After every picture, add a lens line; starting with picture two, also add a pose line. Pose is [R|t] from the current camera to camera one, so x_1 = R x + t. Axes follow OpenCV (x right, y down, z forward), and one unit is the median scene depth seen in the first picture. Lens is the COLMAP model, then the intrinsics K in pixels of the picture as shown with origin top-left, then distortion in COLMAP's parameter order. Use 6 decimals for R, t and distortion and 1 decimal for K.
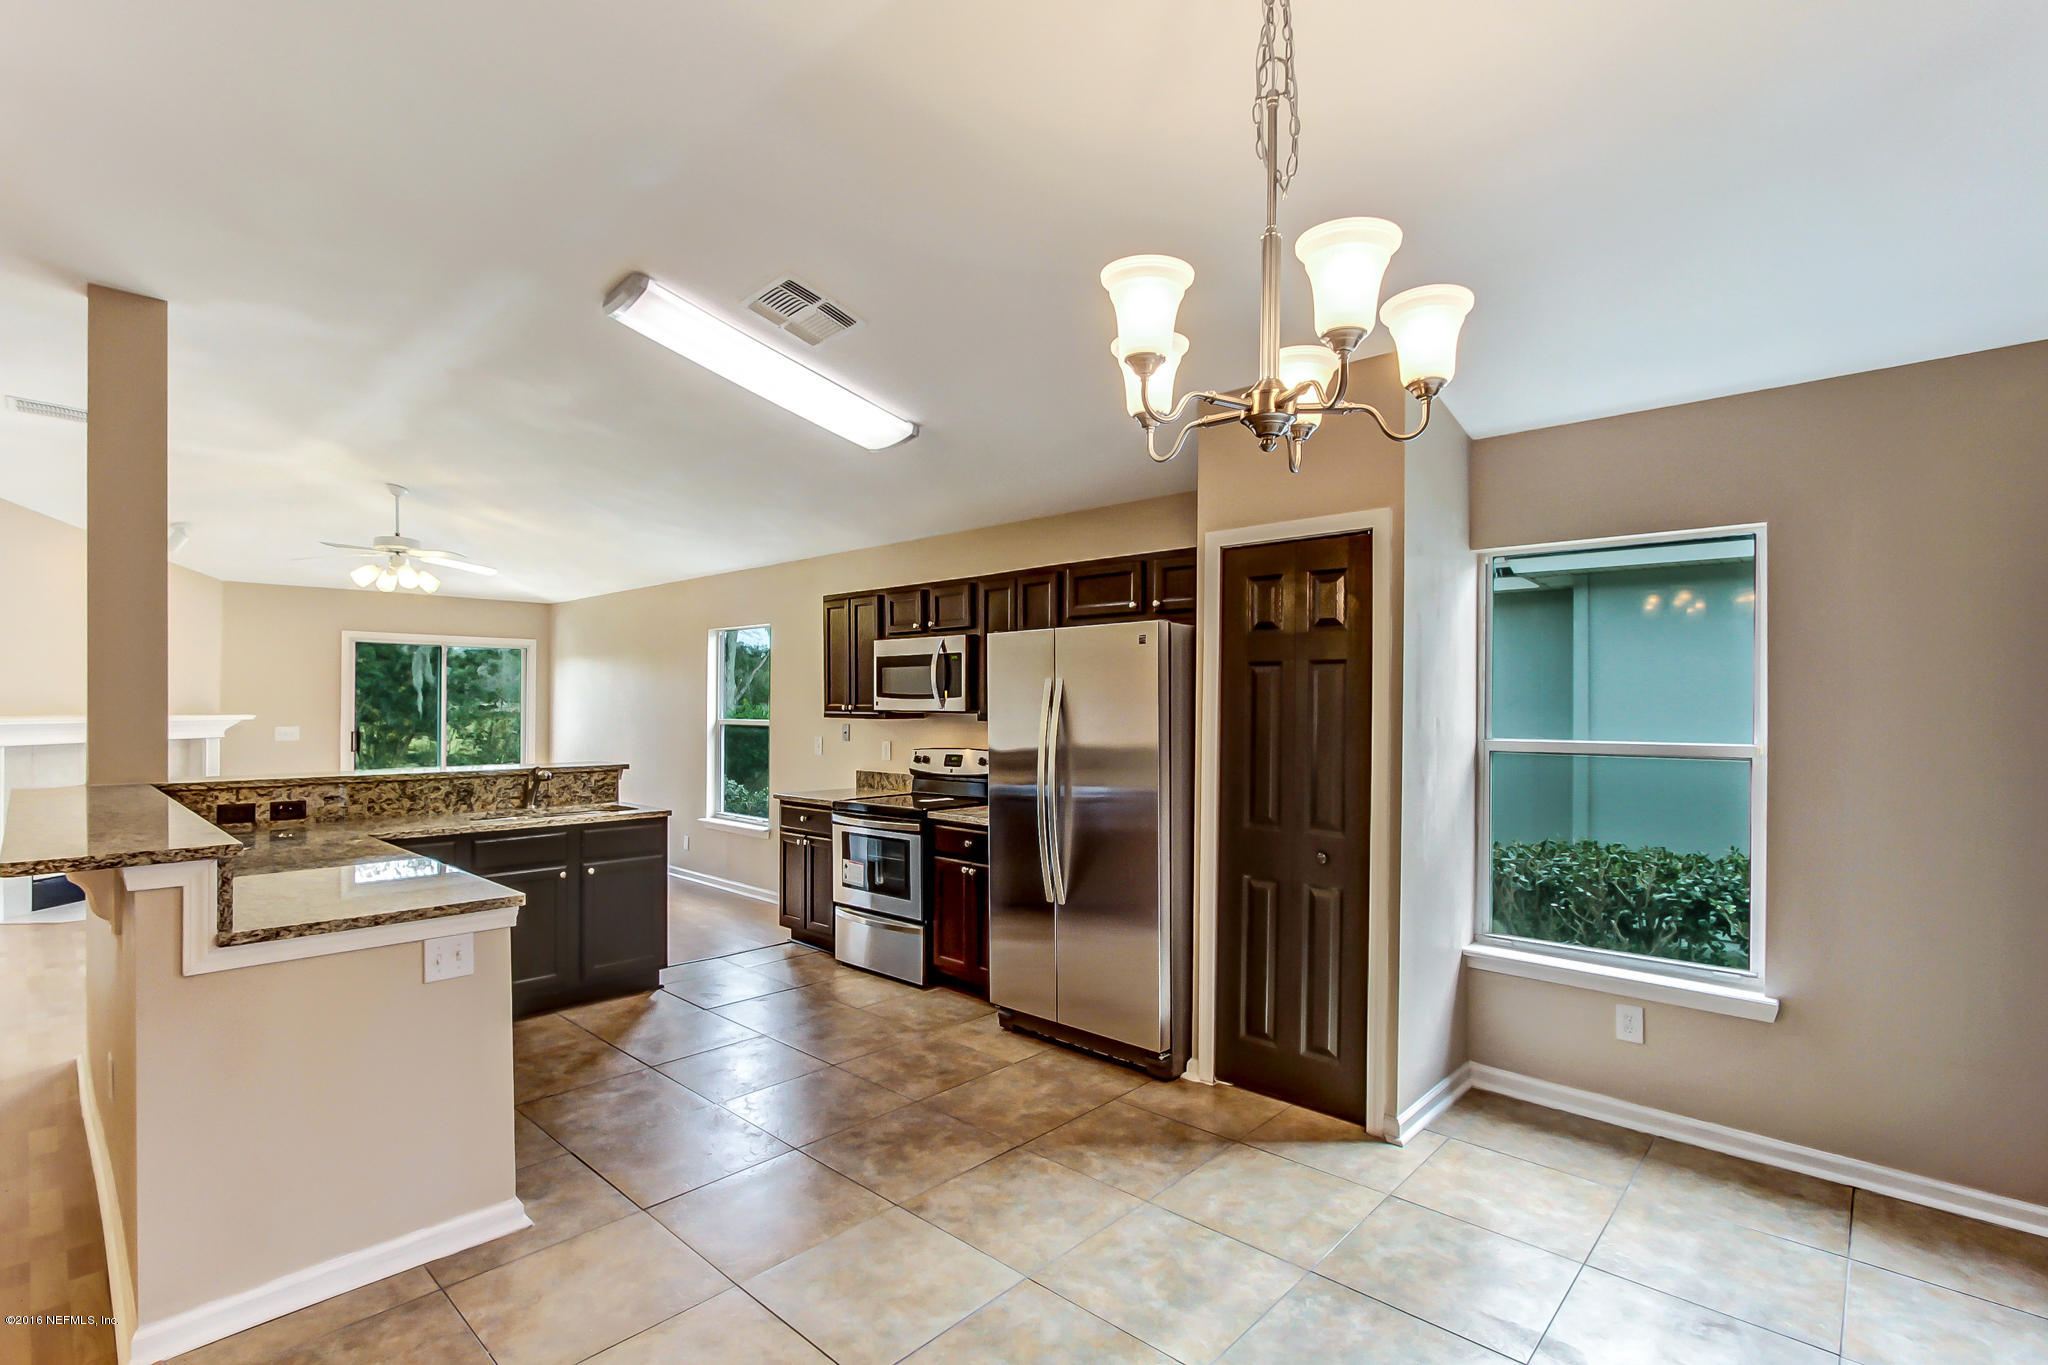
lens RADIAL K [[943.0, 0, 1023.8], [0, 943.0, 696.3], [0, 0, 1]] dist [-0.019739, 0.003649]
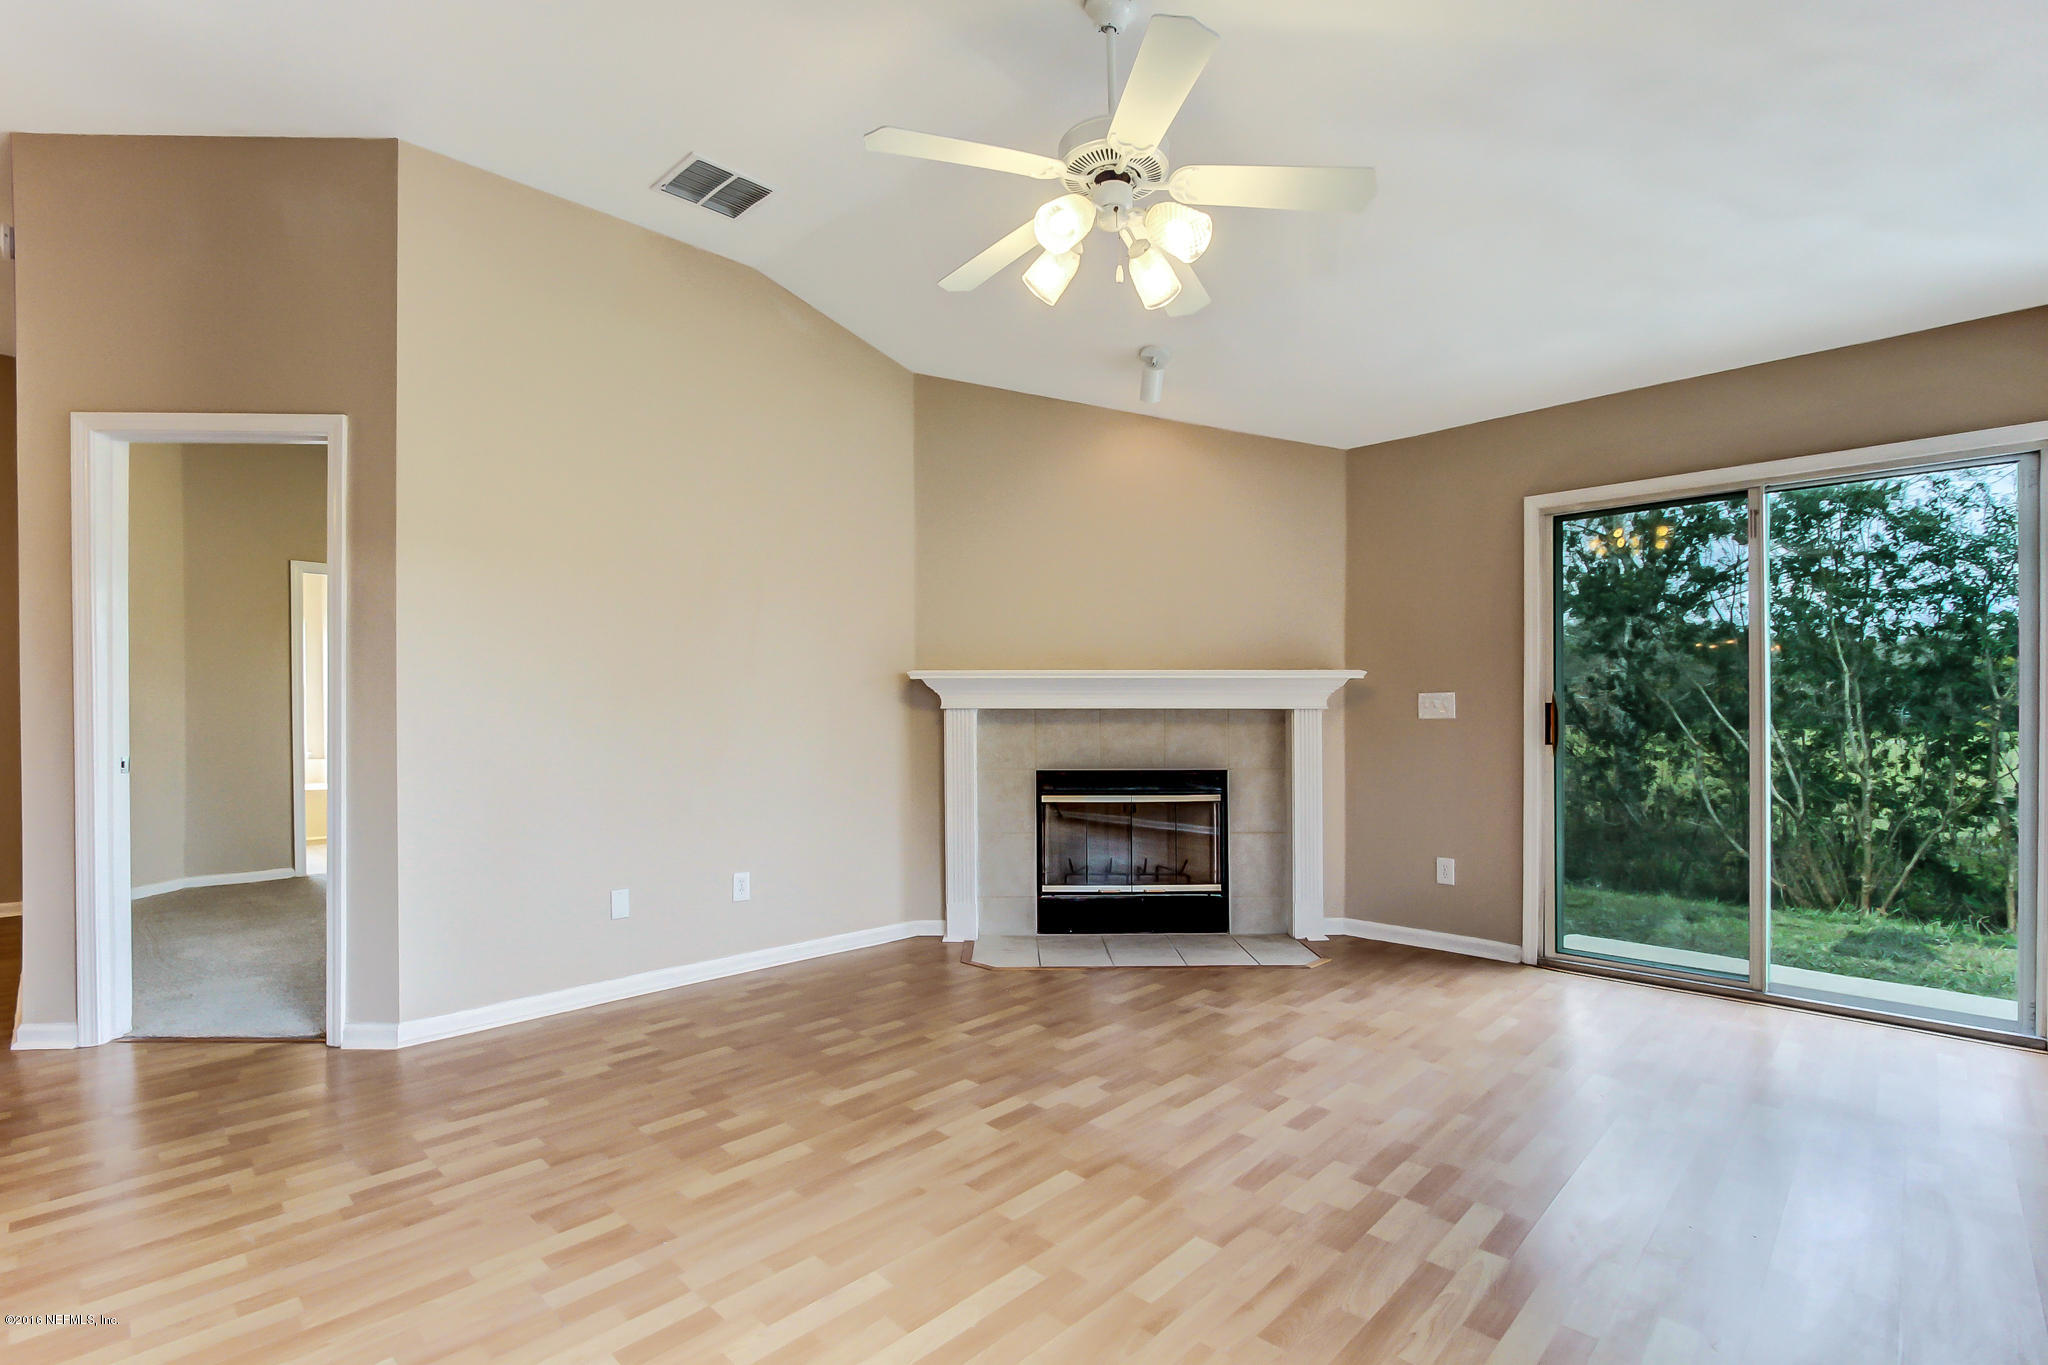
lens RADIAL K [[943.0, 0, 1030.5], [0, 943.0, 696.8], [0, 0, 1]] dist [-0.019739, 0.003649]
pose [[-0.006134, -0.018533, -0.999809, -0.489004], [0.010929, 0.999767, -0.018599, 0.084710], [0.999921, -0.011041, -0.005930, 1.529720]]
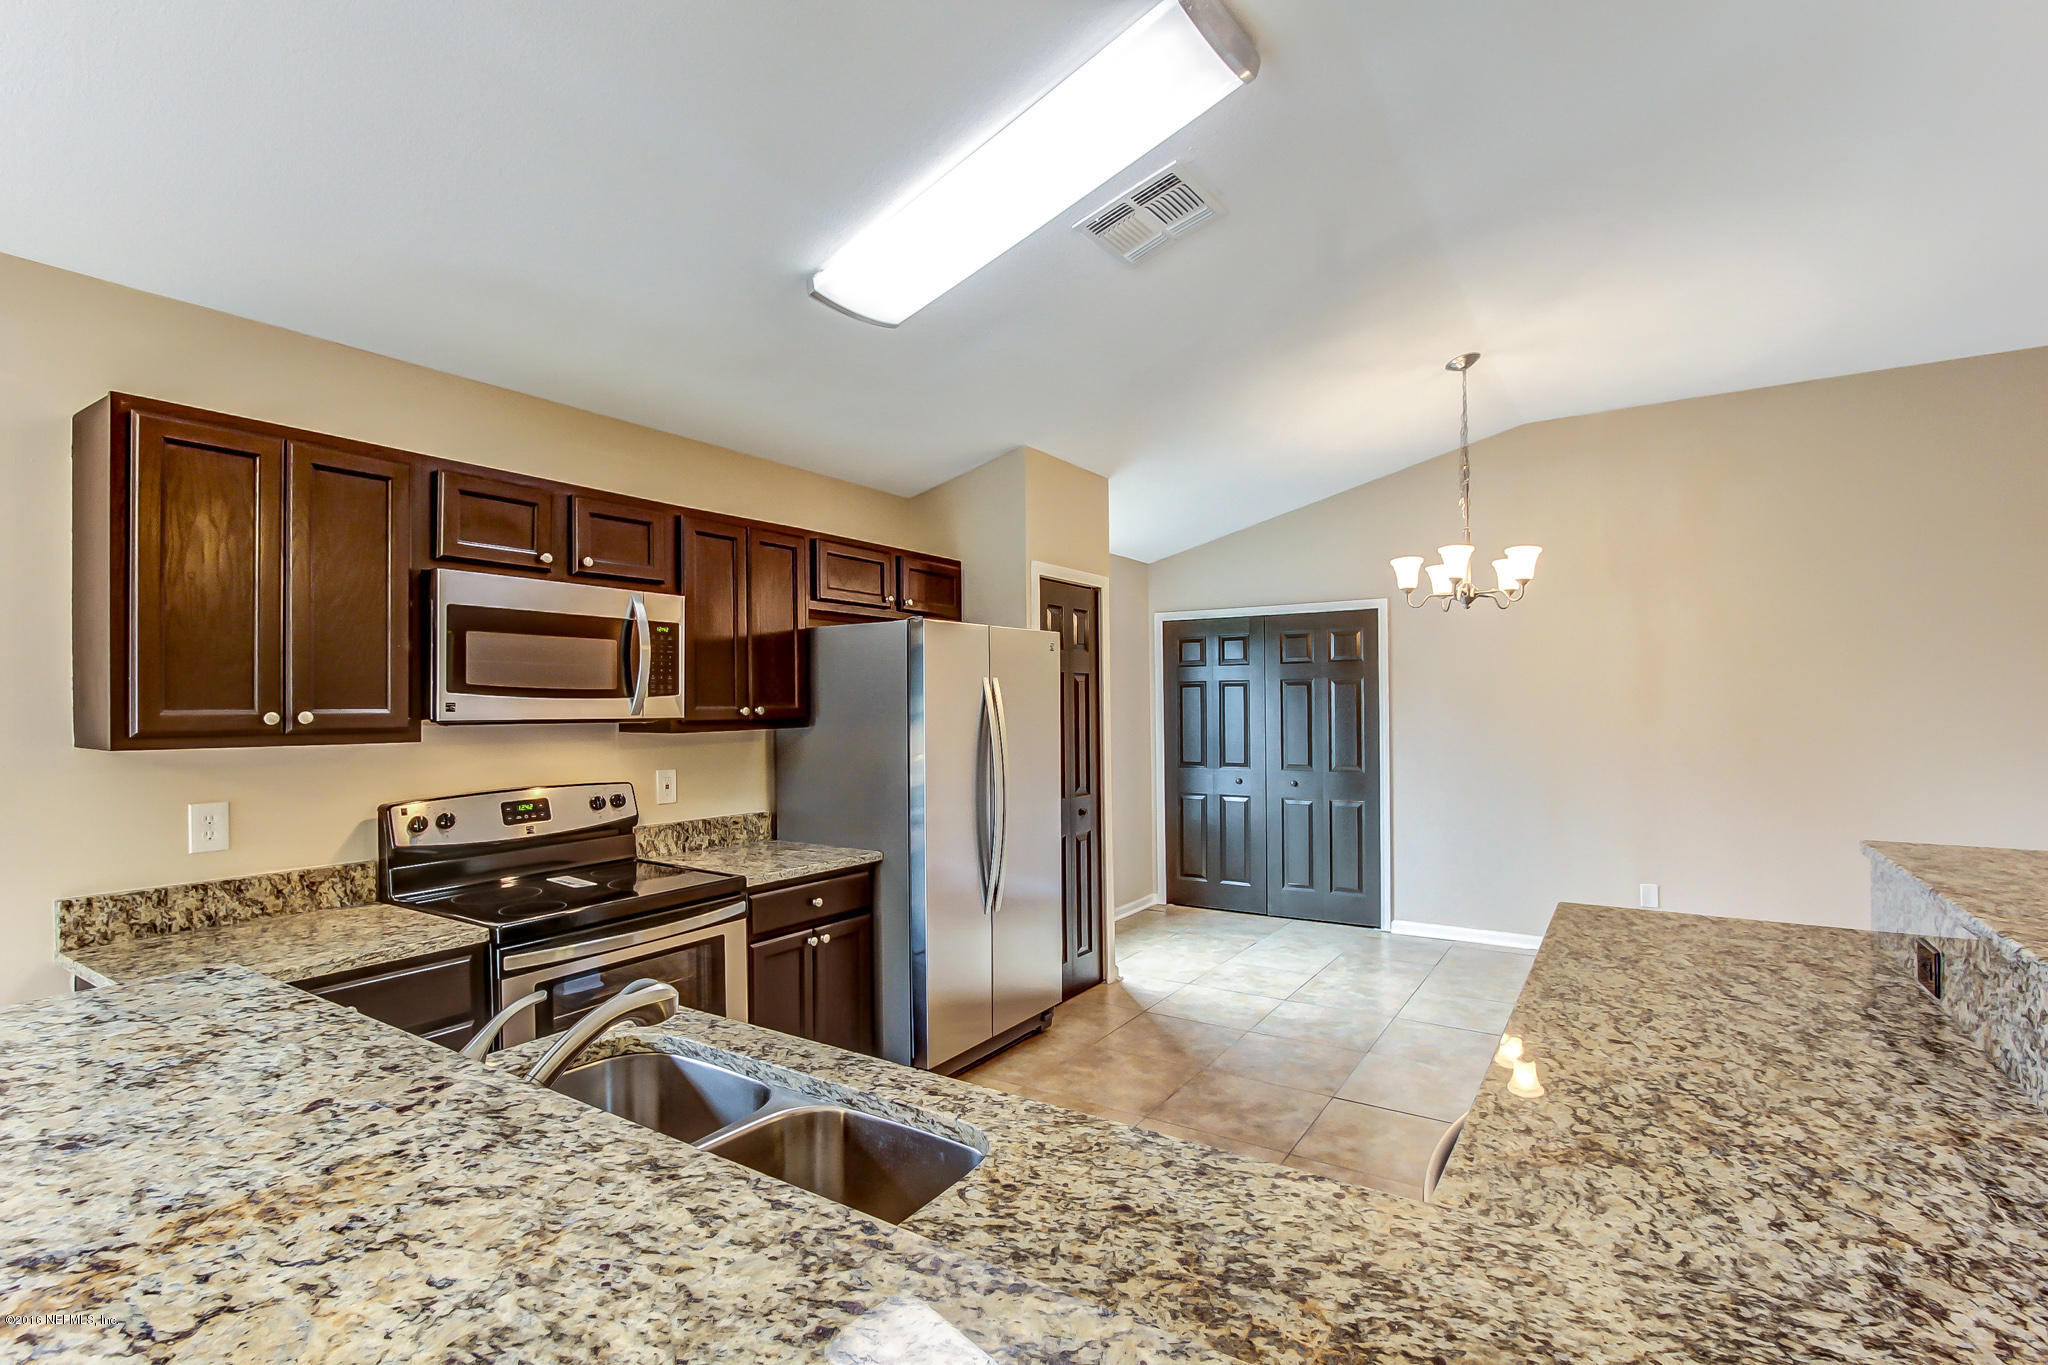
lens RADIAL K [[943.0, 0, 1044.1], [0, 943.0, 693.9], [0, 0, 1]] dist [-0.019739, 0.003649]
pose [[-0.175493, 0.009531, 0.984434, -0.863244], [-0.000939, 0.999951, -0.009849, 0.007361], [-0.984480, -0.002652, -0.175476, 1.052441]]
